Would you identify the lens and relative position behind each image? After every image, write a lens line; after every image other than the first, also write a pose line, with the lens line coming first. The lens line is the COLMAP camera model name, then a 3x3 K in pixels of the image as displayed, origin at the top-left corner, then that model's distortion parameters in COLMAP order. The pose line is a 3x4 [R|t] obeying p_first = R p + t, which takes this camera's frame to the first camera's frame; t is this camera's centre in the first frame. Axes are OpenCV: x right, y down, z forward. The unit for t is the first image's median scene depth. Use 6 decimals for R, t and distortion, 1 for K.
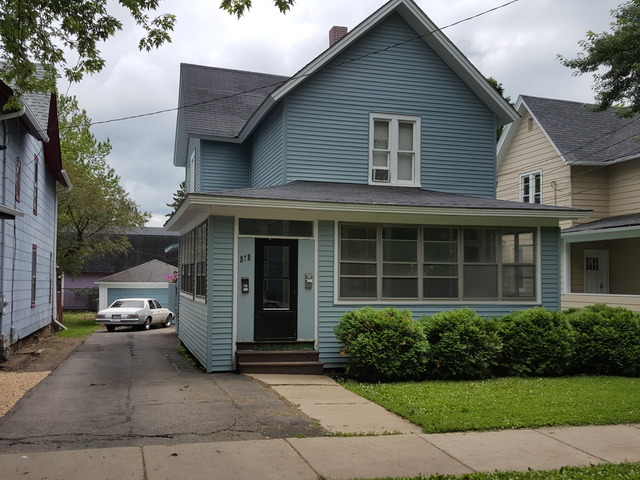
lens RADIAL K [[636.5, 0, 309.3], [0, 636.5, 239.8], [0, 0, 1]] dist [0.178840, -0.005034]
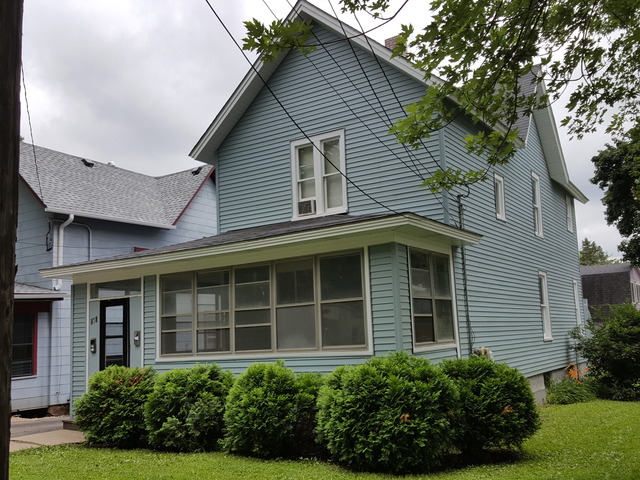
lens RADIAL K [[636.5, 0, 309.3], [0, 636.5, 239.8], [0, 0, 1]] dist [0.178840, -0.005034]
pose [[0.635622, -0.149825, -0.757323, 0.915279], [0.096533, 0.988713, -0.114581, 0.051322], [0.765942, -0.000277, 0.642910, 0.524594]]
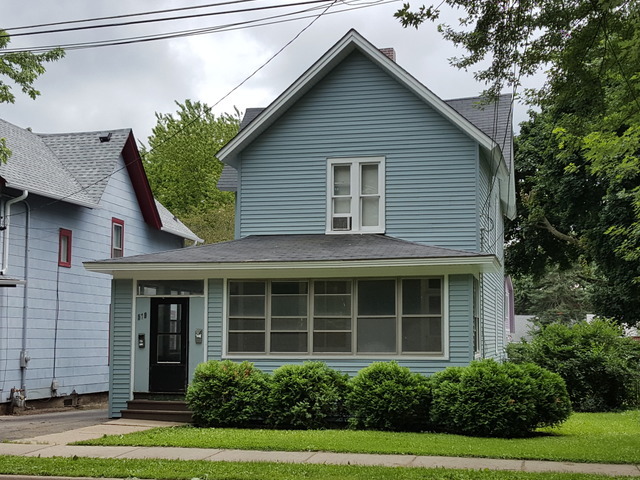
lens RADIAL K [[982.1, 0, 320.0], [0, 982.1, 240.0], [0, 0, 1]] dist [0.252750, 0.013708]
pose [[0.865666, -0.053209, -0.497786, 0.957946], [0.035285, 0.998348, -0.045354, -0.013410], [0.499376, 0.021697, 0.866114, -0.321260]]
